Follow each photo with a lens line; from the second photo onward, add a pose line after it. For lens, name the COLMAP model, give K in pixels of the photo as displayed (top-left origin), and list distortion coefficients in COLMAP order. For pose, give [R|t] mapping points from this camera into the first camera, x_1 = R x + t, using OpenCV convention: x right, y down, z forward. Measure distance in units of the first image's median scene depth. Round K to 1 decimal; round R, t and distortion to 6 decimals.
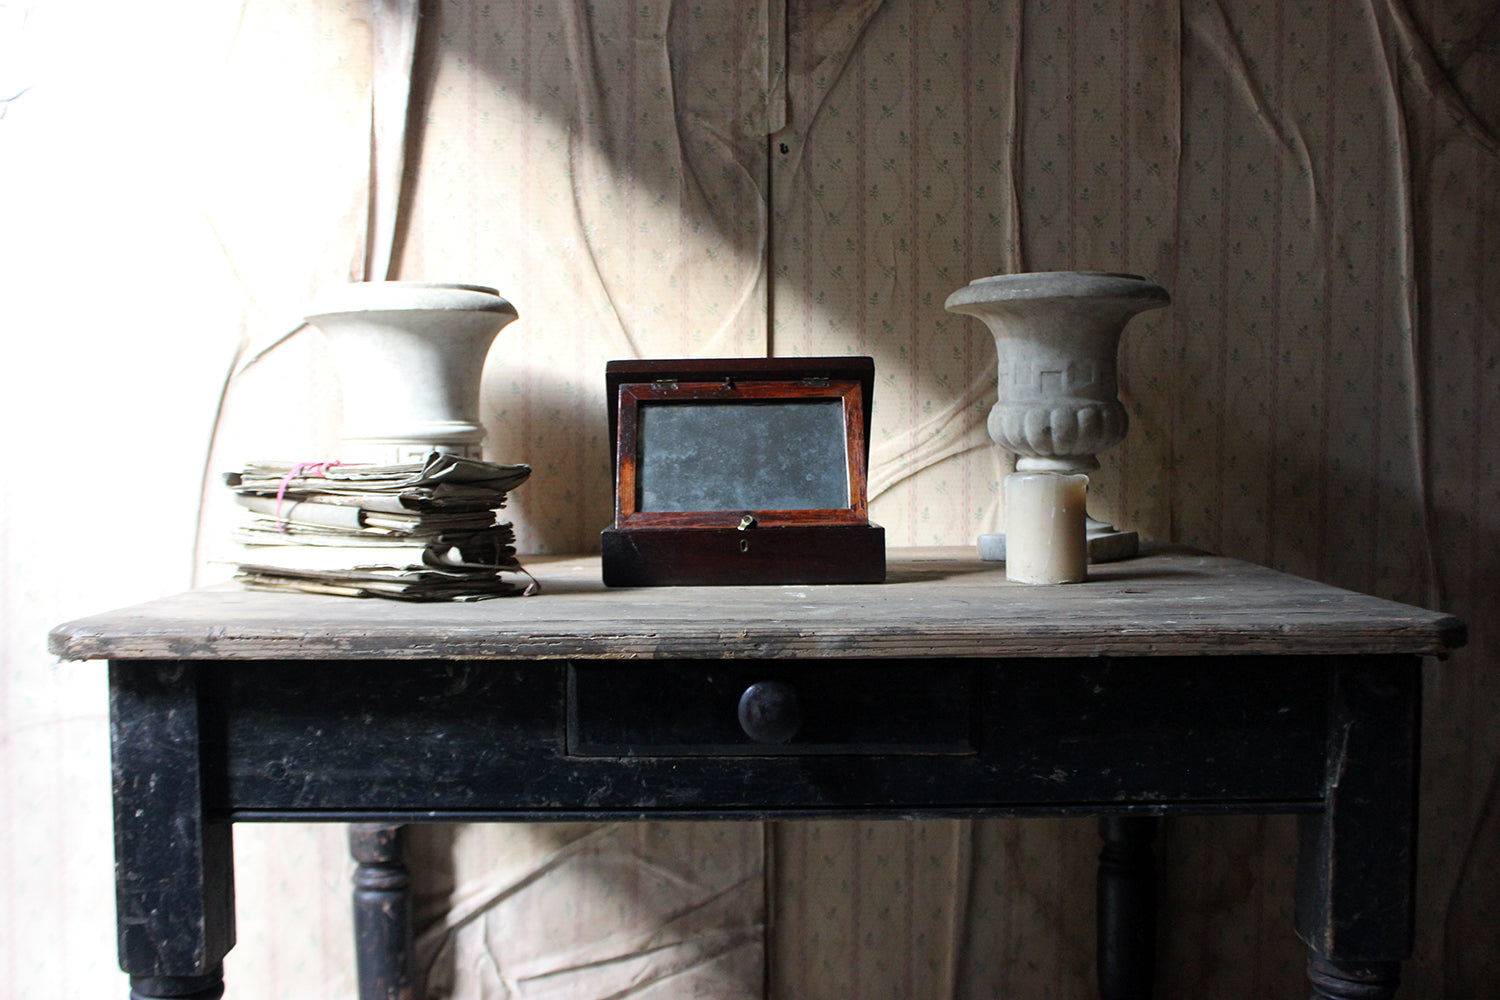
lens RADIAL K [[1632.4, 0, 753.0], [0, 1632.4, 483.1], [0, 0, 1]] dist [-0.116192, 0.000000]
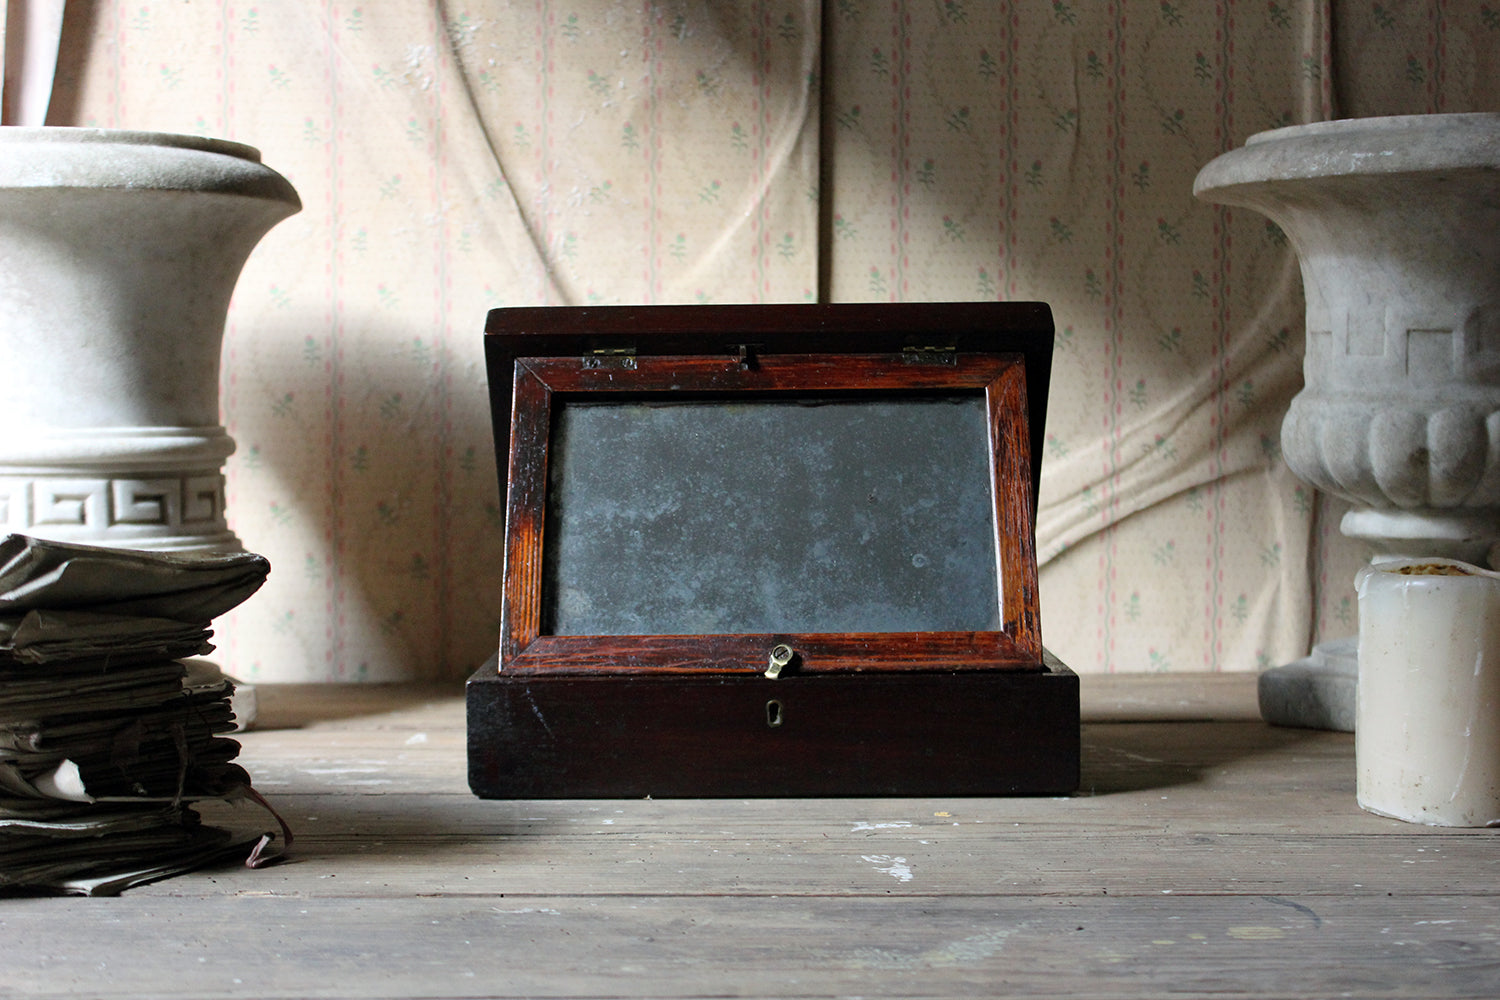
lens RADIAL K [[2330.7, 0, 768.5], [0, 2330.7, 494.9], [0, 0, 1]] dist [-0.021783, 0.000000]
pose [[0.999951, 0.006719, -0.007231, -0.000922], [-0.006555, 0.999726, 0.022451, -0.030851], [0.007380, -0.022402, 0.999722, 0.290162]]
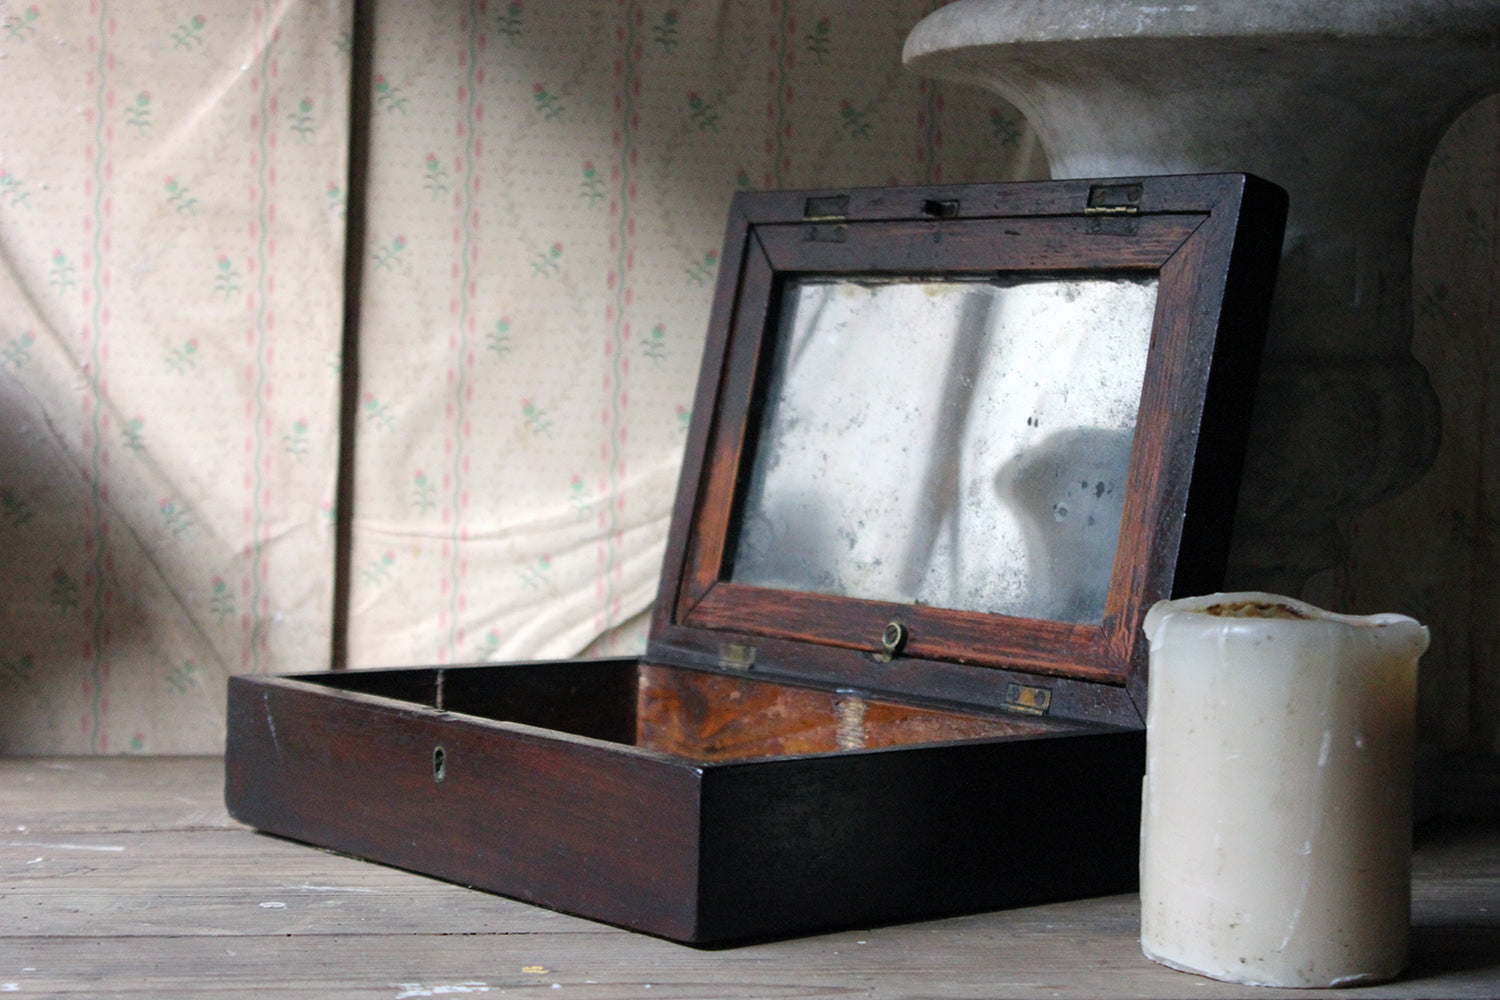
lens RADIAL K [[3099.6, 0, 790.6], [0, 3099.6, 478.3], [0, 0, 1]] dist [0.022602, 0.000000]
pose [[0.985759, 0.029394, 0.165573, -0.005644], [-0.031935, 0.999409, 0.012704, -0.027494], [-0.165101, -0.017810, 0.986116, 0.351606]]
